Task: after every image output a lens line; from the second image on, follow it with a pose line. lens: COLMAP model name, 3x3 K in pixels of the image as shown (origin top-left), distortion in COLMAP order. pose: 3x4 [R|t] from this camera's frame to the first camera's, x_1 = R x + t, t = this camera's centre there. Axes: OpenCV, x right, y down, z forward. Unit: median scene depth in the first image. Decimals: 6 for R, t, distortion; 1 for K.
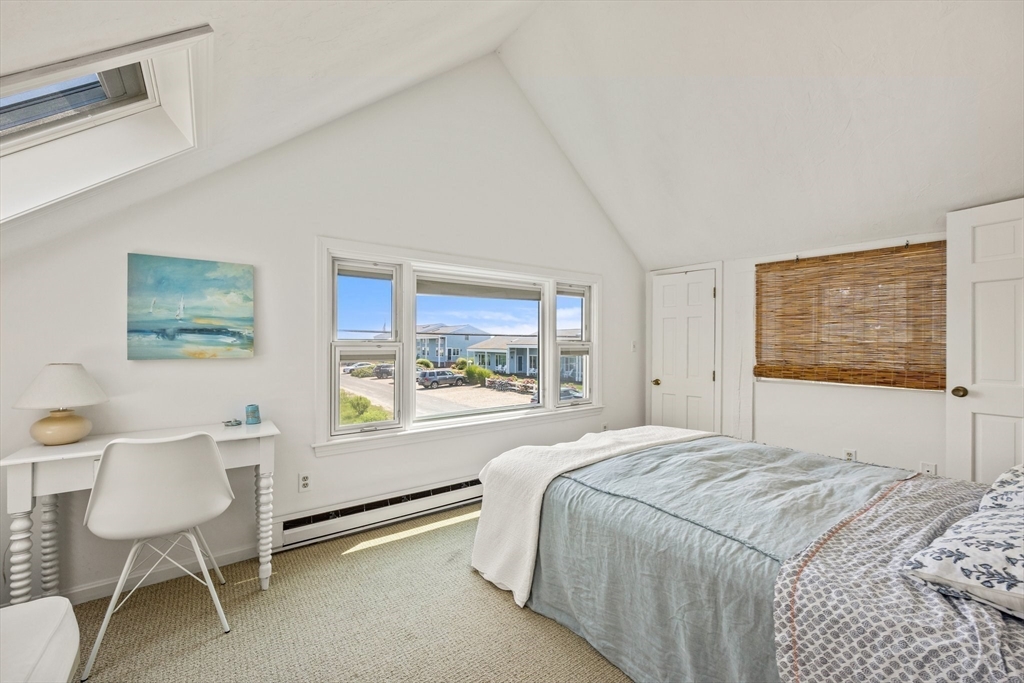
lens RADIAL K [[414.4, 0, 502.9], [0, 414.4, 344.1], [0, 0, 1]] dist [0.000674, 0.000189]
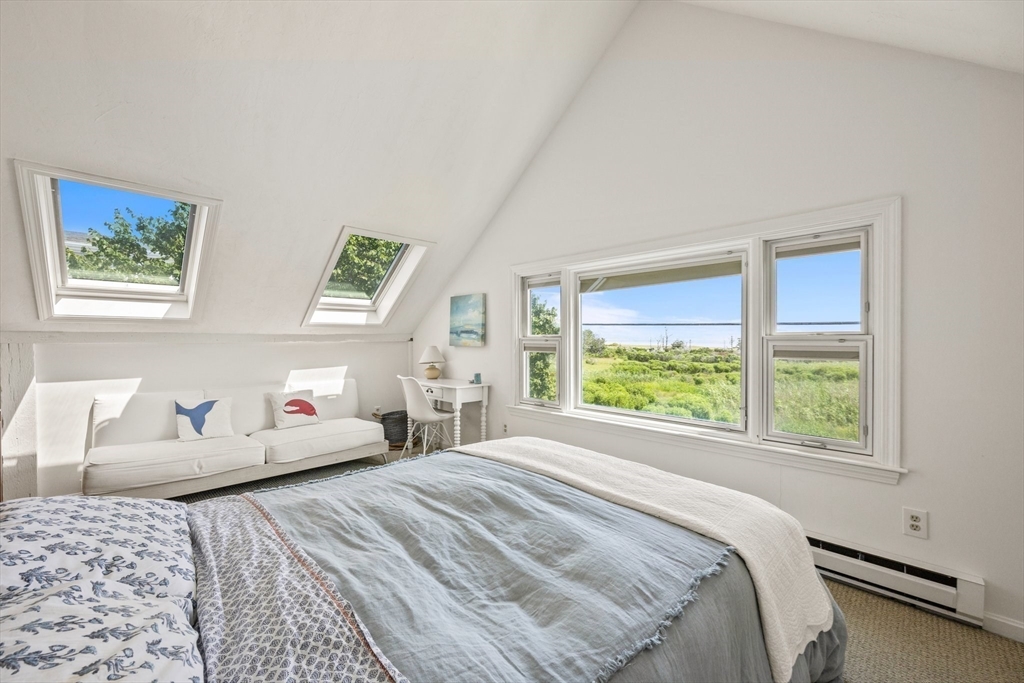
lens RADIAL K [[414.4, 0, 505.7], [0, 414.4, 341.2], [0, 0, 1]] dist [0.000674, 0.000189]
pose [[0.141896, 0.006442, -0.989861, 1.180375], [-0.001144, 0.999979, 0.006344, -0.000247], [0.989881, 0.000232, 0.141900, 0.888970]]
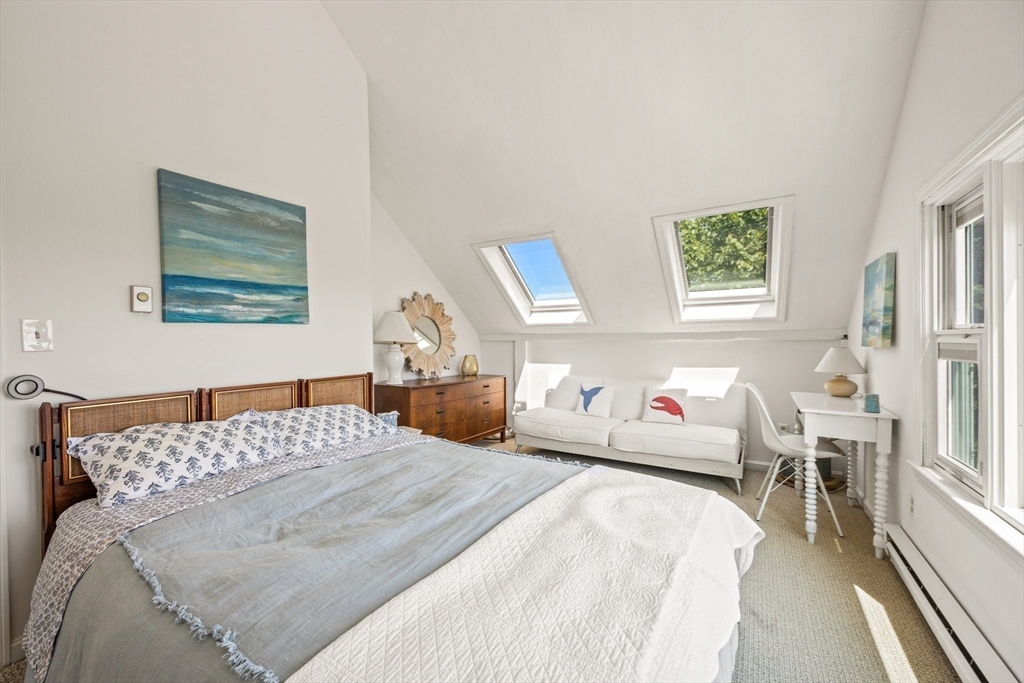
lens RADIAL K [[424.8, 0, 514.8], [0, 424.8, 341.2], [0, 0, 1]] dist [-0.002649, 0.000217]
pose [[-0.935061, 0.008894, -0.354375, 0.590197], [0.007212, 0.999956, 0.006066, 0.005103], [0.354413, 0.003116, -0.935084, 1.698544]]
